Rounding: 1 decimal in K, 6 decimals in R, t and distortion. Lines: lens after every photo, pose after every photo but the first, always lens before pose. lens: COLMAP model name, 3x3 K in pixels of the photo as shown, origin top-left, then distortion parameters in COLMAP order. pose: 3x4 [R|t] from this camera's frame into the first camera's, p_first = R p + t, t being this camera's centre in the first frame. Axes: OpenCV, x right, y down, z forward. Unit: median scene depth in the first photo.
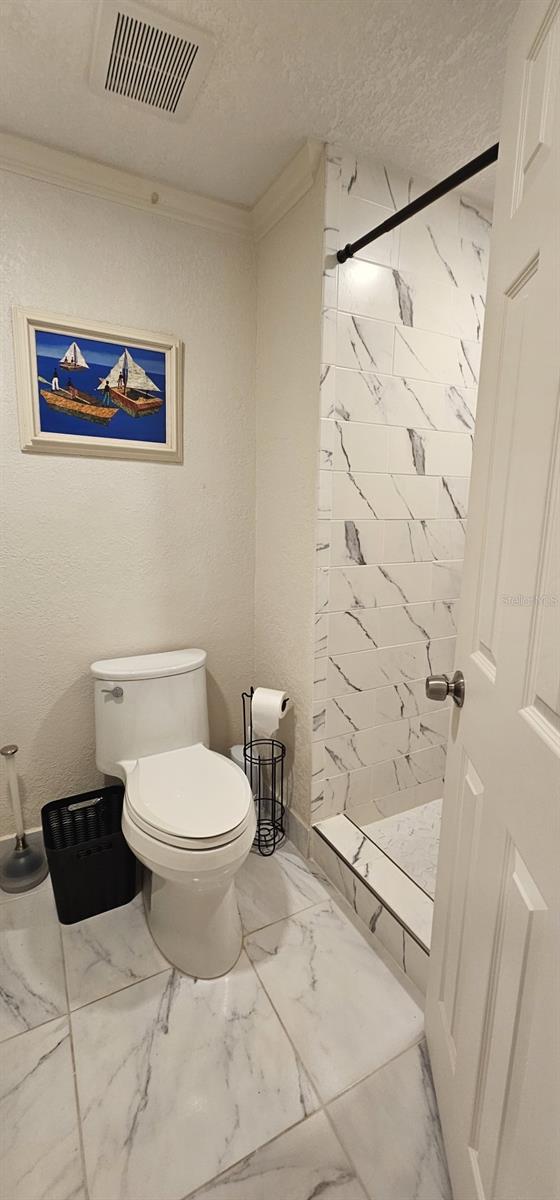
lens RADIAL K [[496.9, 0, 299.9], [0, 496.9, 604.7], [0, 0, 1]] dist [0.003178, 0.000099]
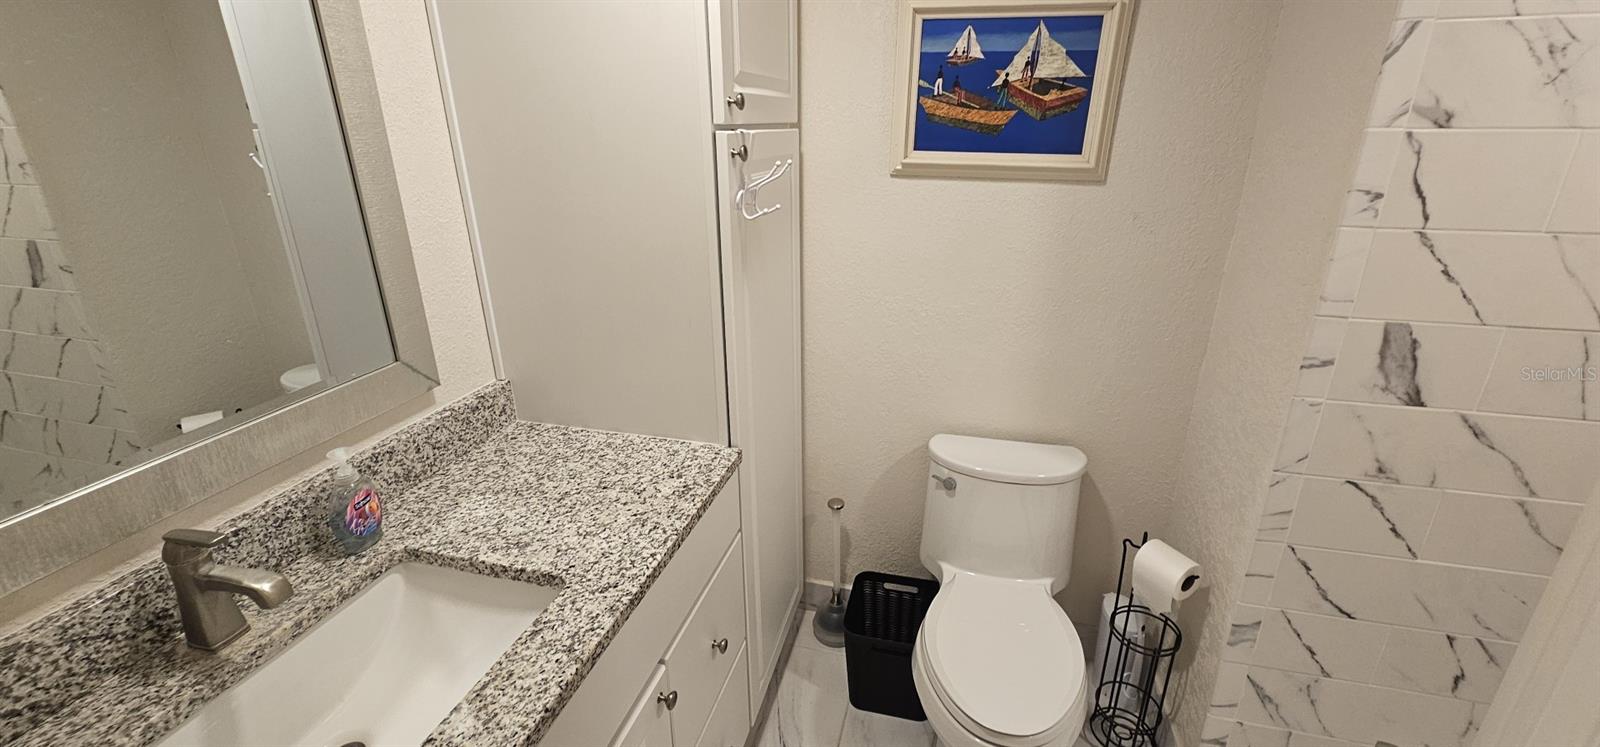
lens RADIAL K [[662.5, 0, 804.3], [0, 662.5, 375.0], [0, 0, 1]] dist [0.003178, 0.000099]
pose [[0.721267, 0.228629, -0.653837, 0.116860], [-0.128249, 0.971713, 0.198307, -0.172177], [0.680681, -0.059178, 0.730186, 0.080570]]
